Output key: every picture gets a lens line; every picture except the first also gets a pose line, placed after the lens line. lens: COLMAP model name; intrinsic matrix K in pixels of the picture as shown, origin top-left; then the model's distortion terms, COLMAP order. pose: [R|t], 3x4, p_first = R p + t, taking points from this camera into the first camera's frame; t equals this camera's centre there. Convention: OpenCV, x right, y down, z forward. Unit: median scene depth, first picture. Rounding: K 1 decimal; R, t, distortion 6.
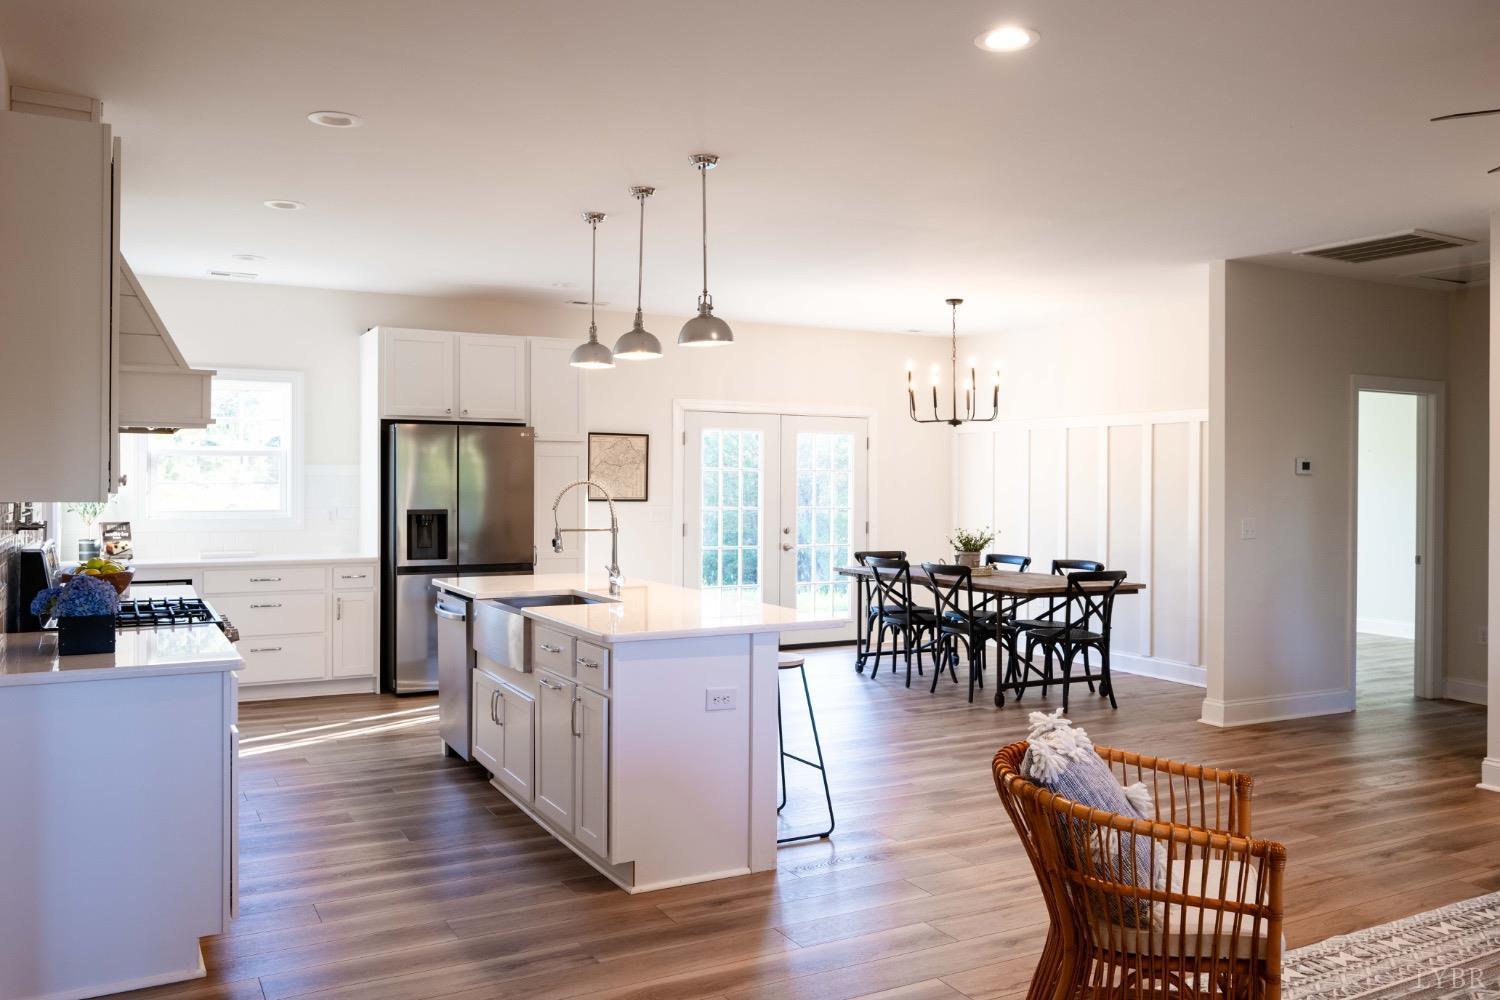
lens RADIAL K [[1187.6, 0, 753.4], [0, 1187.6, 494.8], [0, 0, 1]] dist [0.006056, 0.002667]
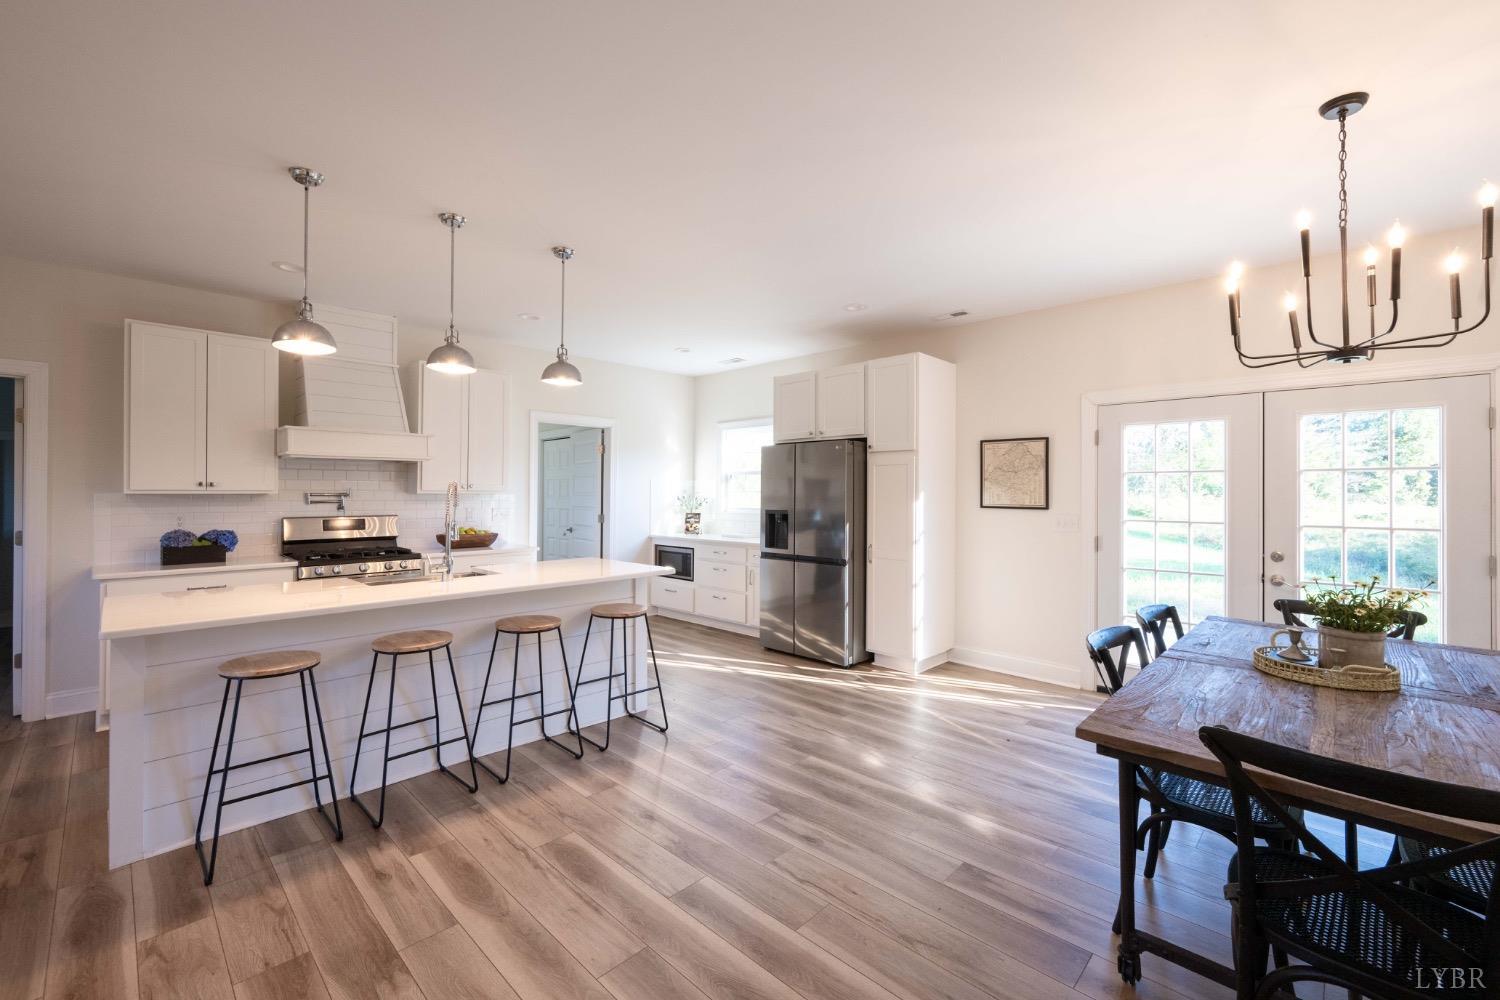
lens RADIAL K [[631.2, 0, 754.6], [0, 631.2, 491.7], [0, 0, 1]] dist [0.000949, 0.000072]
pose [[0.288329, -0.009643, -0.957483, 0.379059], [-0.016707, 0.999746, -0.015099, 0.003309], [0.957386, 0.020350, 0.288095, 0.765721]]
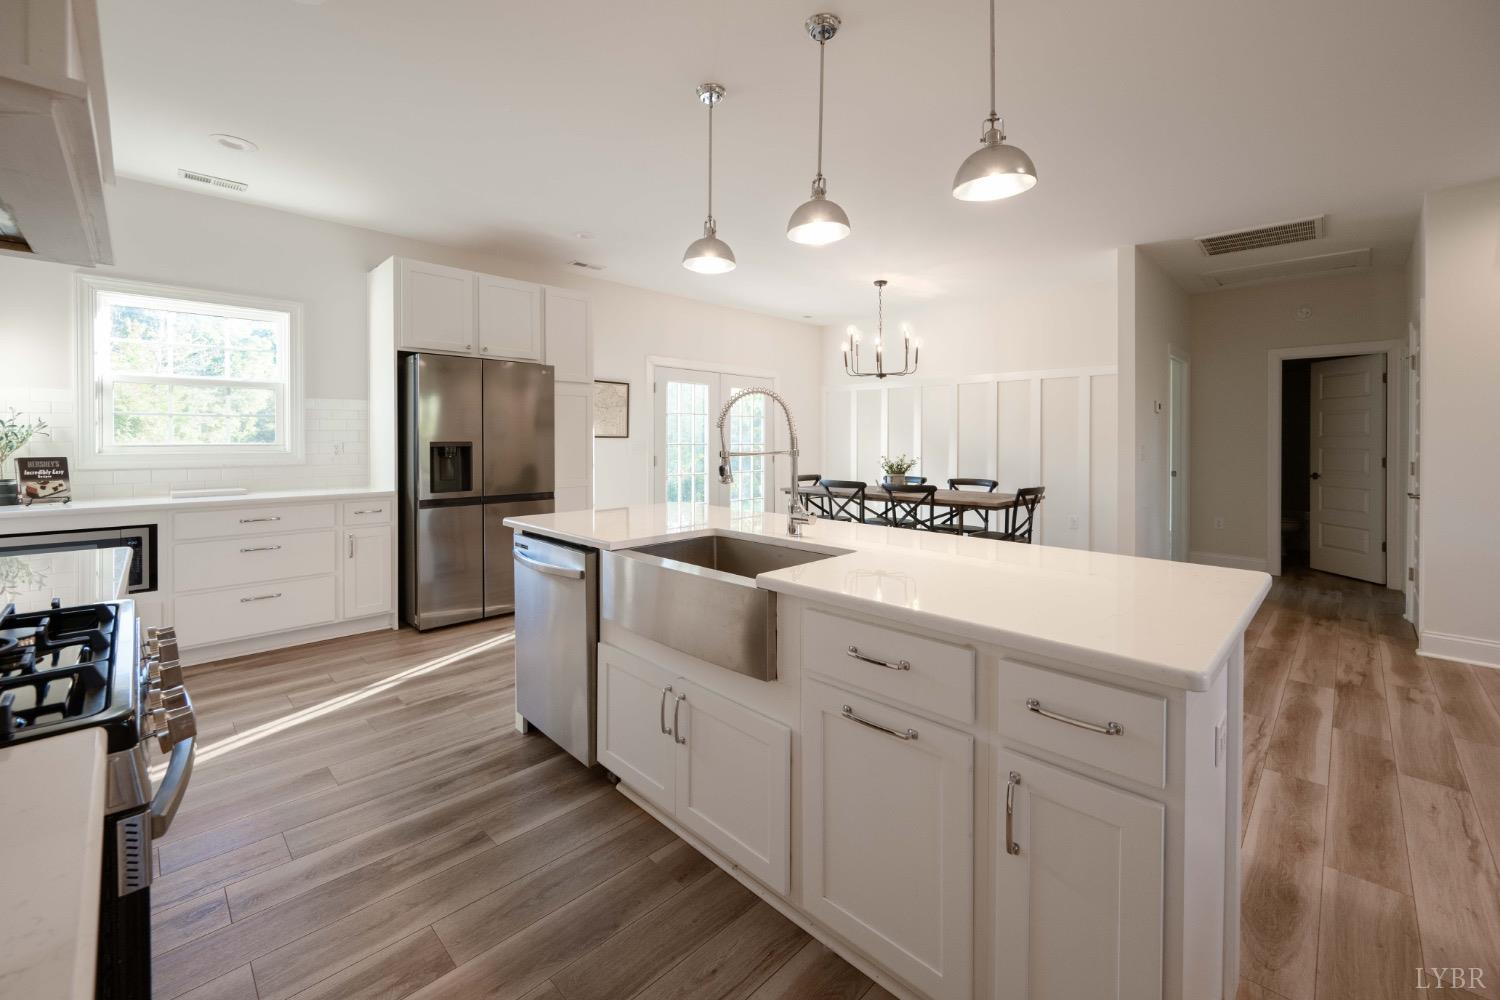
lens RADIAL K [[609.9, 0, 745.9], [0, 609.9, 447.4], [0, 0, 1]] dist [0.001170, 0.000075]
pose [[0.958607, -0.007198, 0.284643, -0.182002], [0.007024, 0.999974, 0.001632, 0.017557], [-0.284647, 0.000435, 0.958632, 0.436199]]
